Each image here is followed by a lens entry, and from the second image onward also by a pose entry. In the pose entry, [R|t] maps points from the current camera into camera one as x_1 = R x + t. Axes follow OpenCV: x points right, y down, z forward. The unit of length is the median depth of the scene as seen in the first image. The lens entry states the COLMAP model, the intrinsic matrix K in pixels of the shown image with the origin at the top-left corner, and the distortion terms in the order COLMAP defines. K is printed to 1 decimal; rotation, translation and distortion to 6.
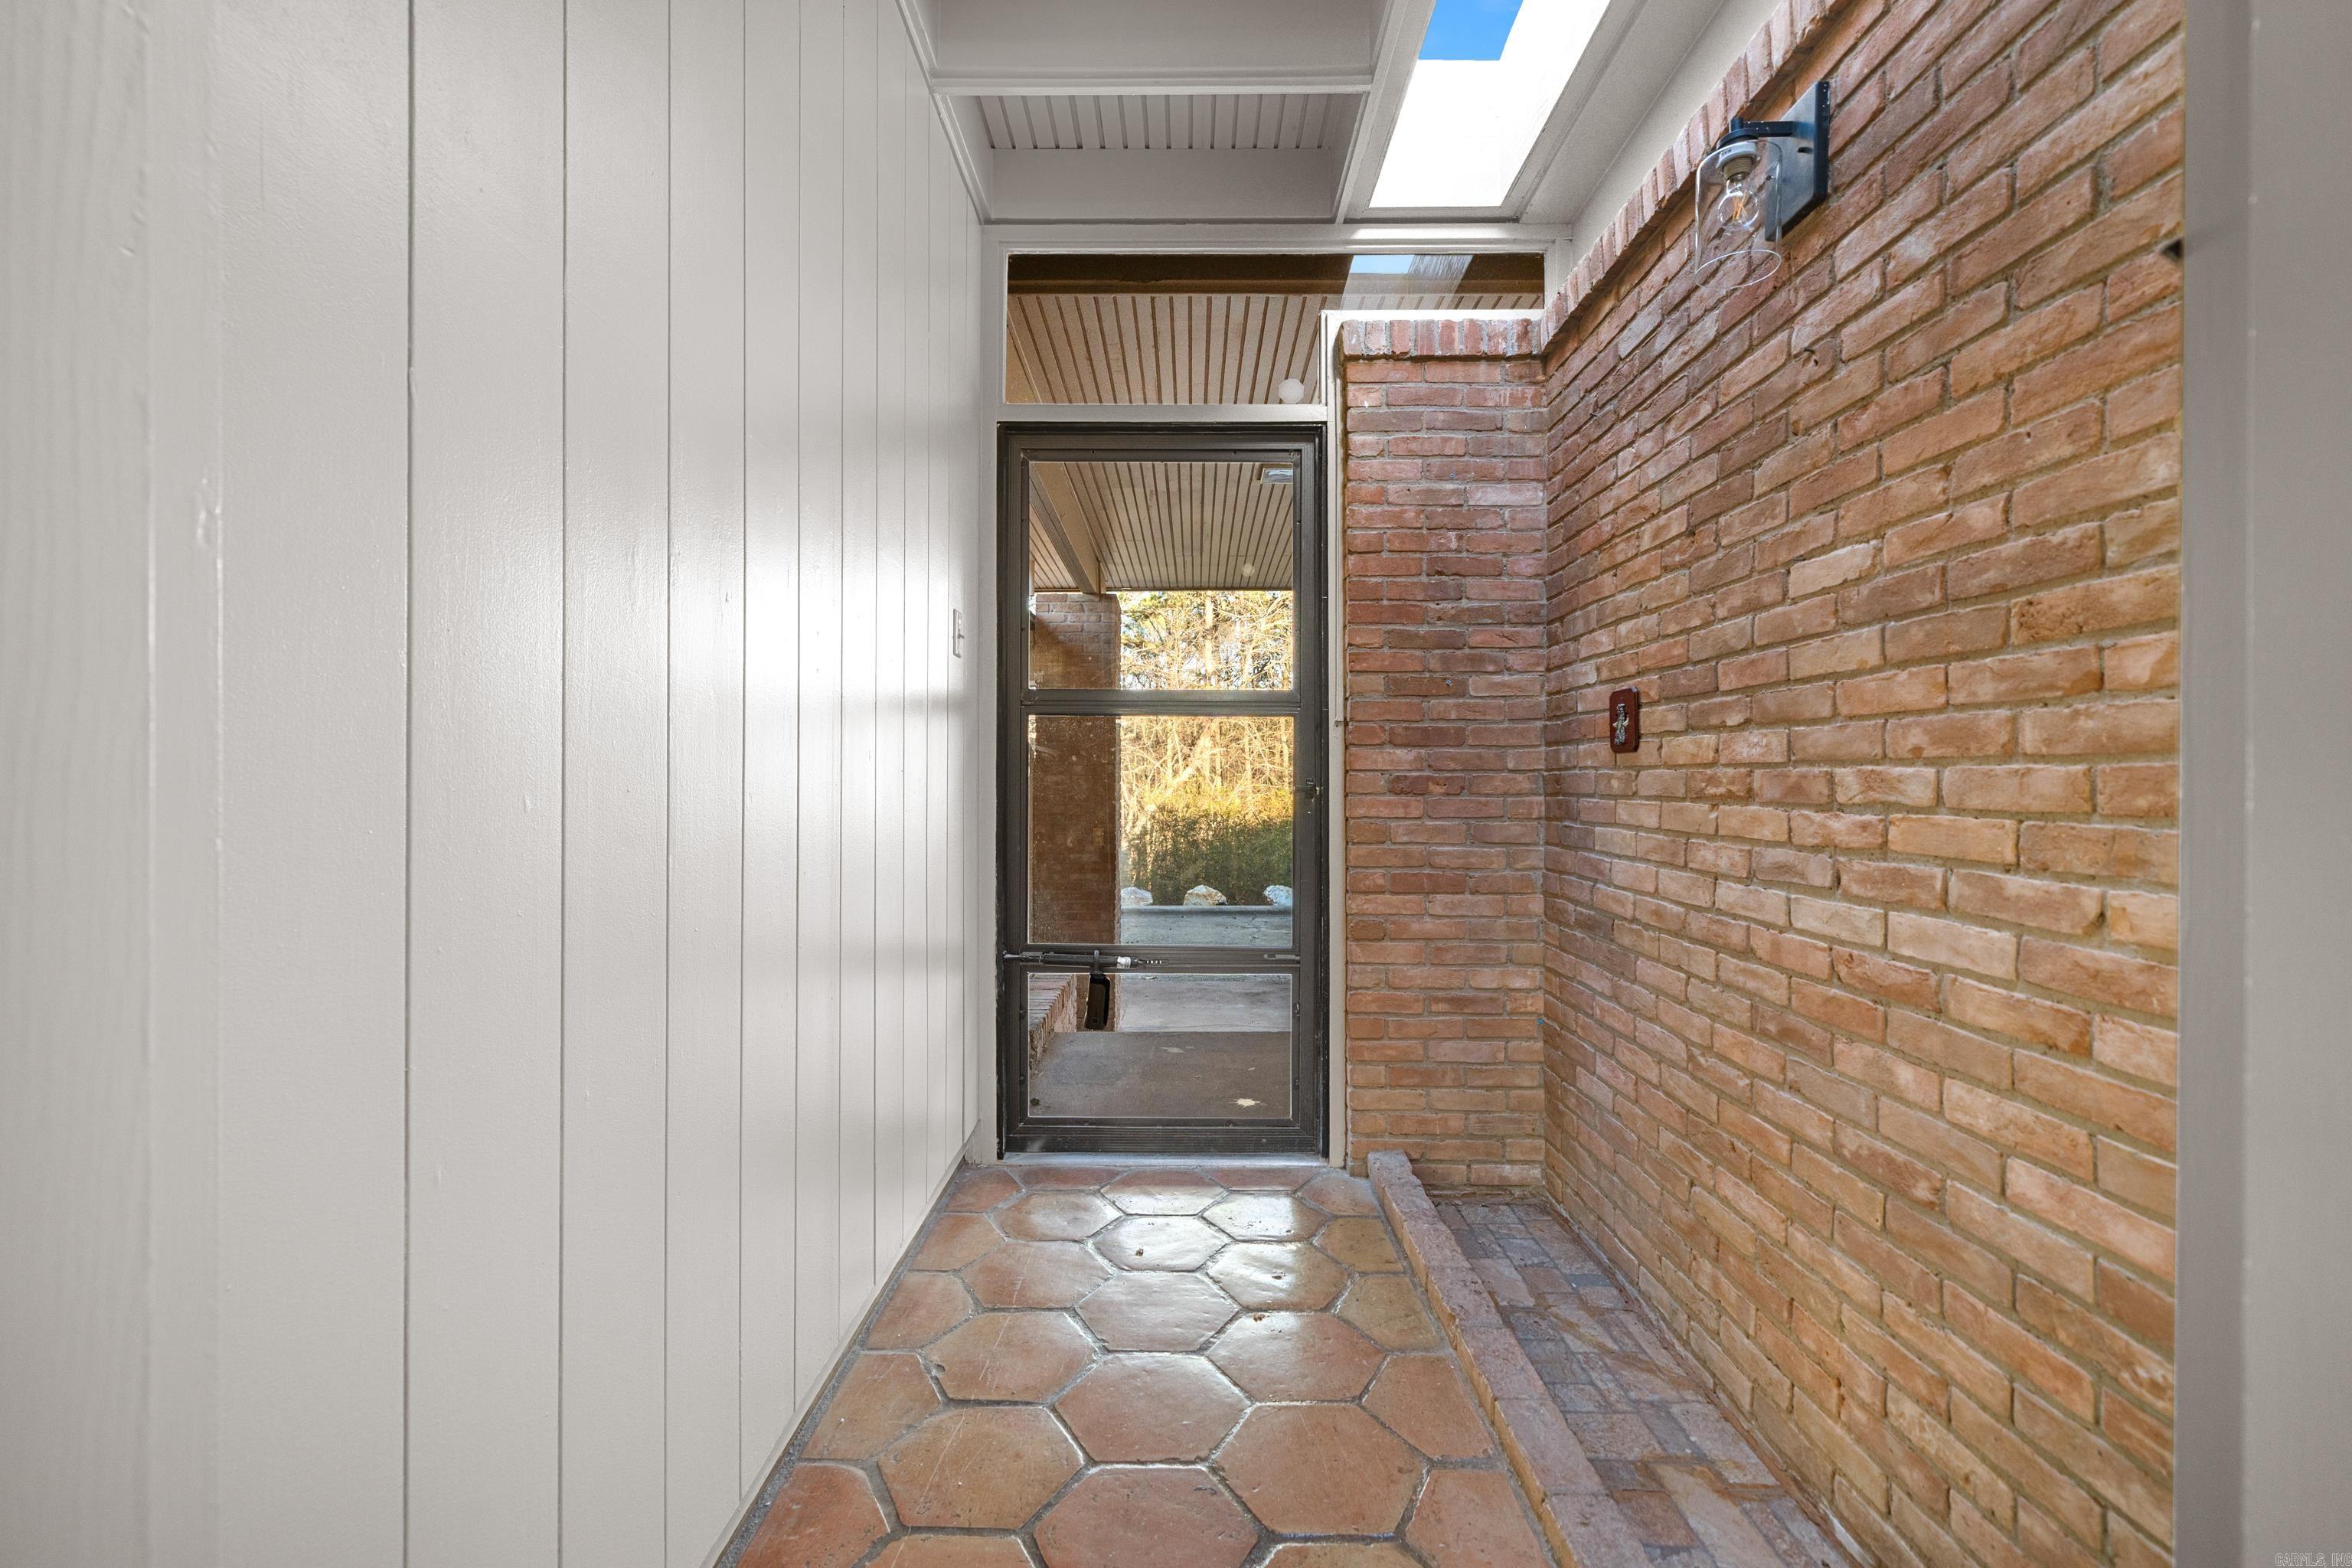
lens RADIAL K [[970.7, 0, 1174.5], [0, 970.7, 794.0], [0, 0, 1]] dist [0.012676, -0.000131]
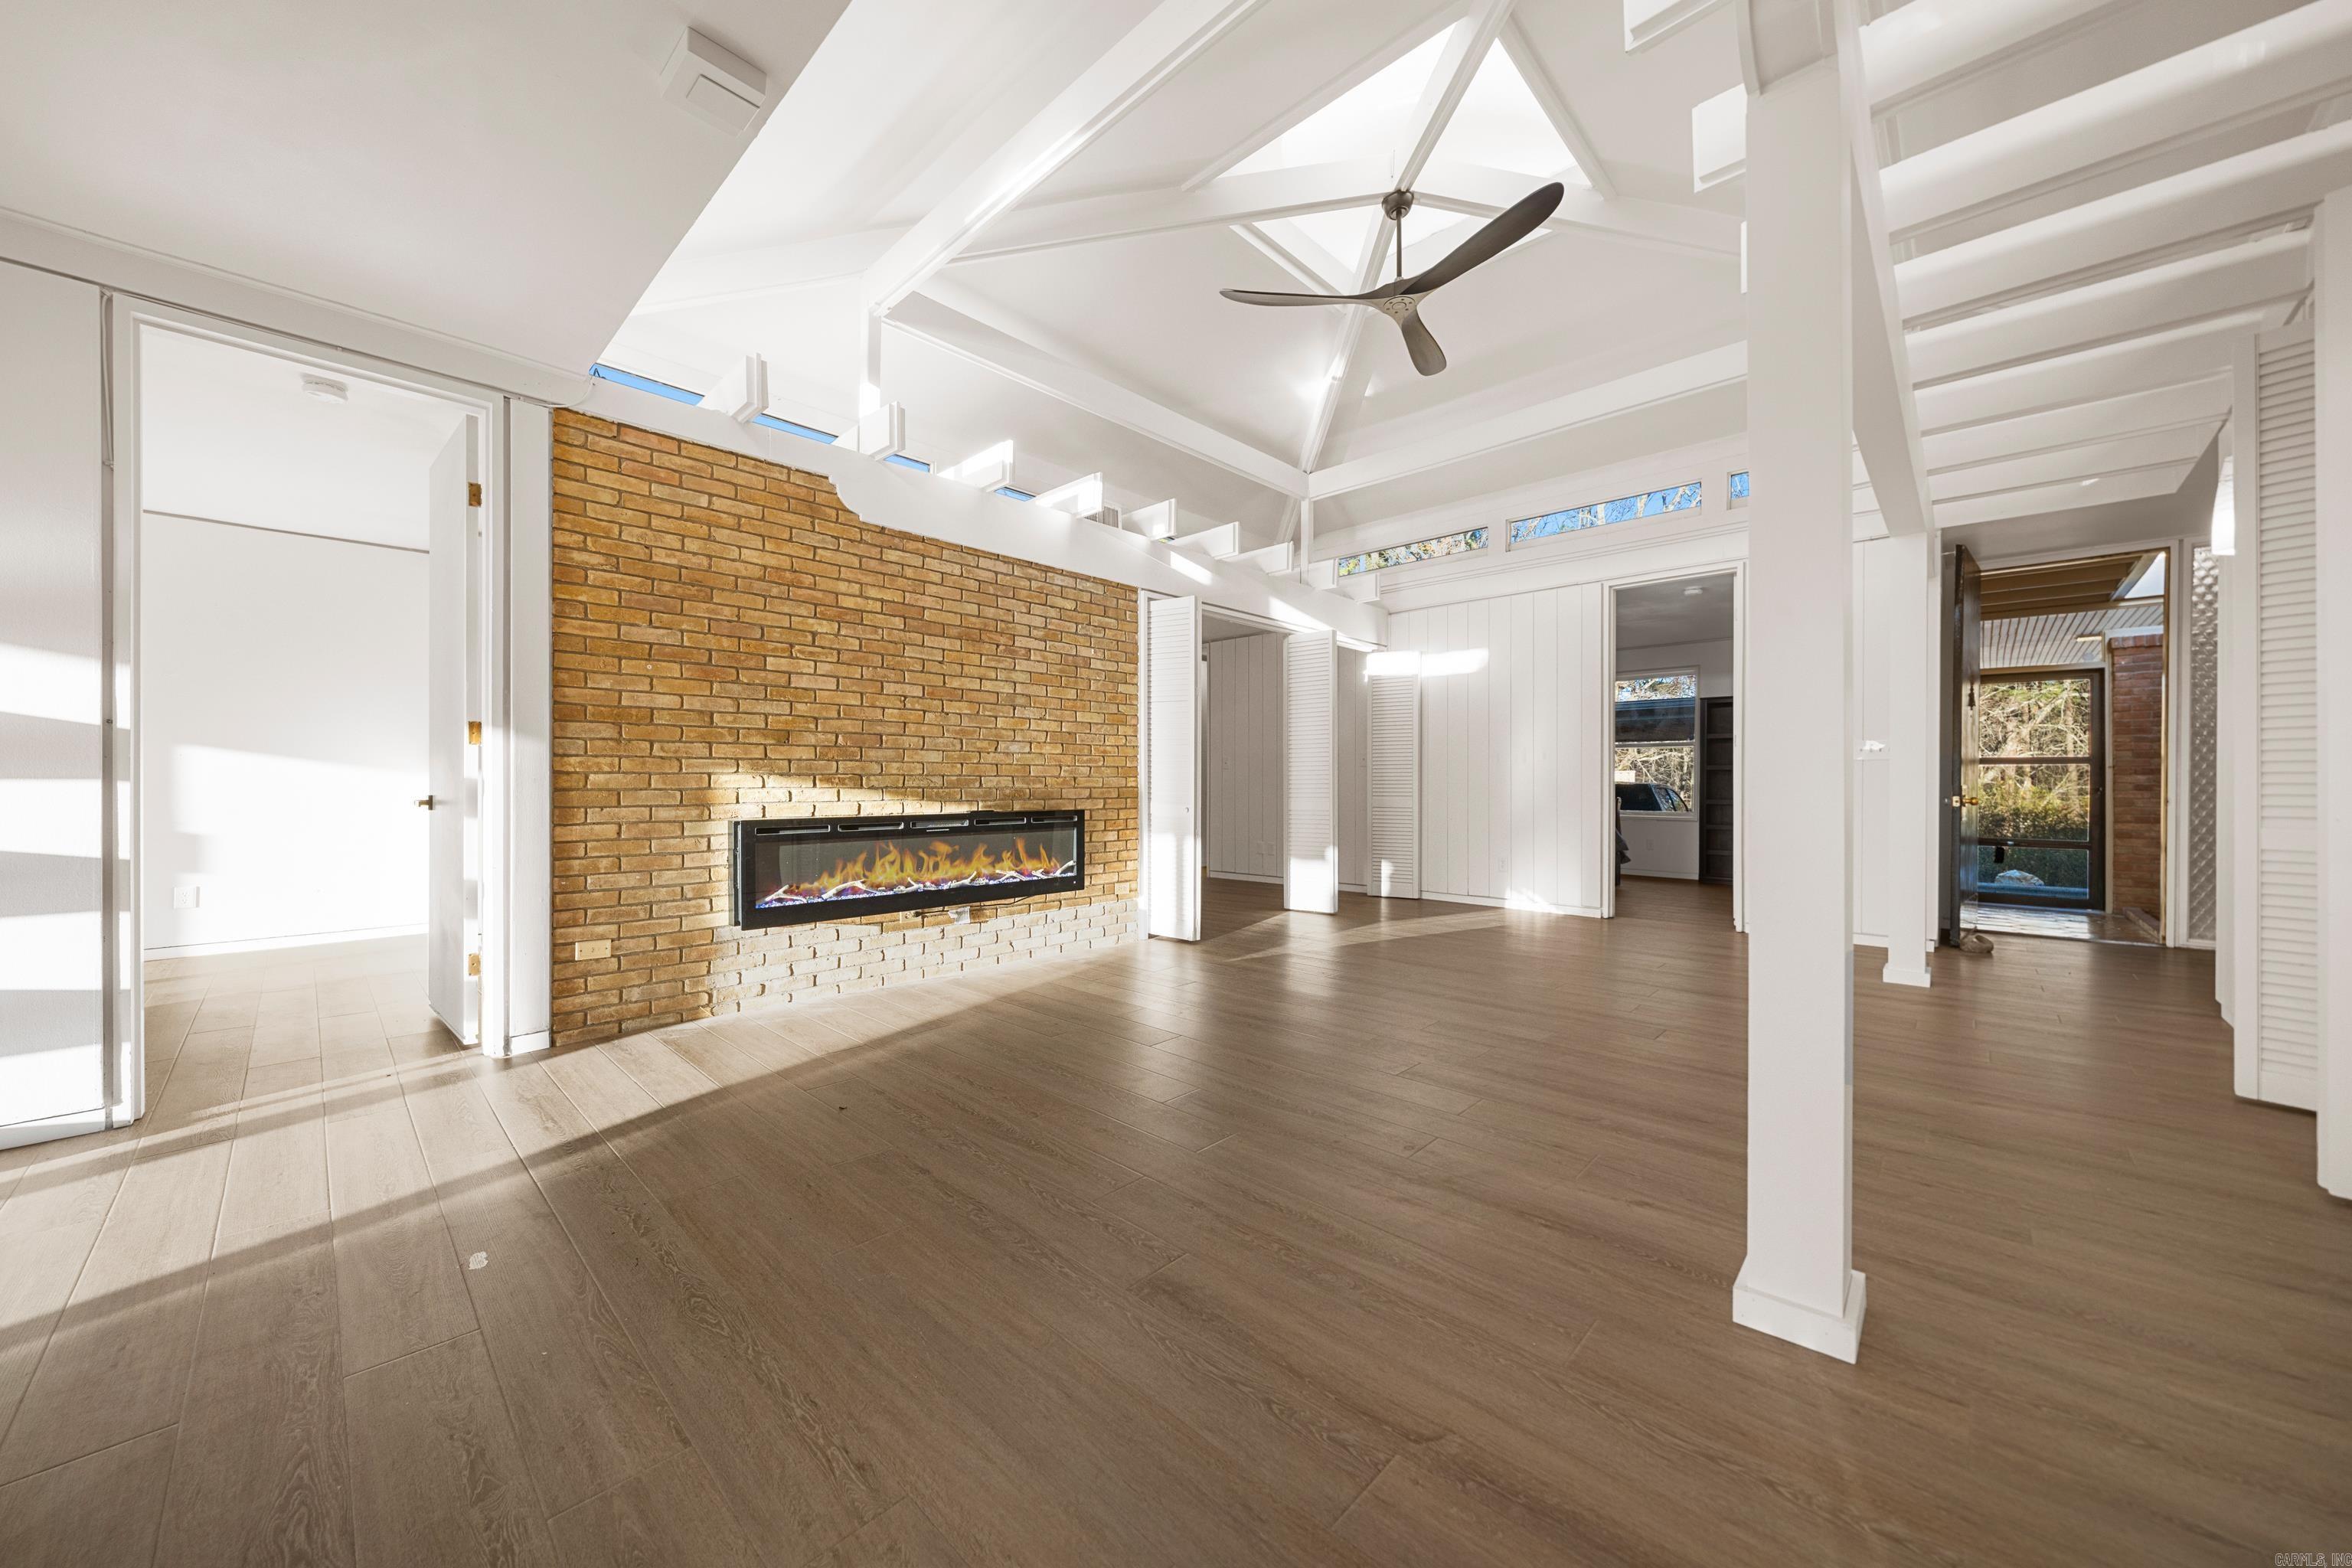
lens RADIAL K [[845.8, 0, 1210.5], [0, 845.8, 786.1], [0, 0, 1]] dist [-0.005798, 0.000301]
pose [[0.749947, -0.002722, -0.661493, -0.204689], [-0.003769, 0.999958, -0.008388, 0.019070], [0.661488, 0.008783, 0.749905, -2.857842]]
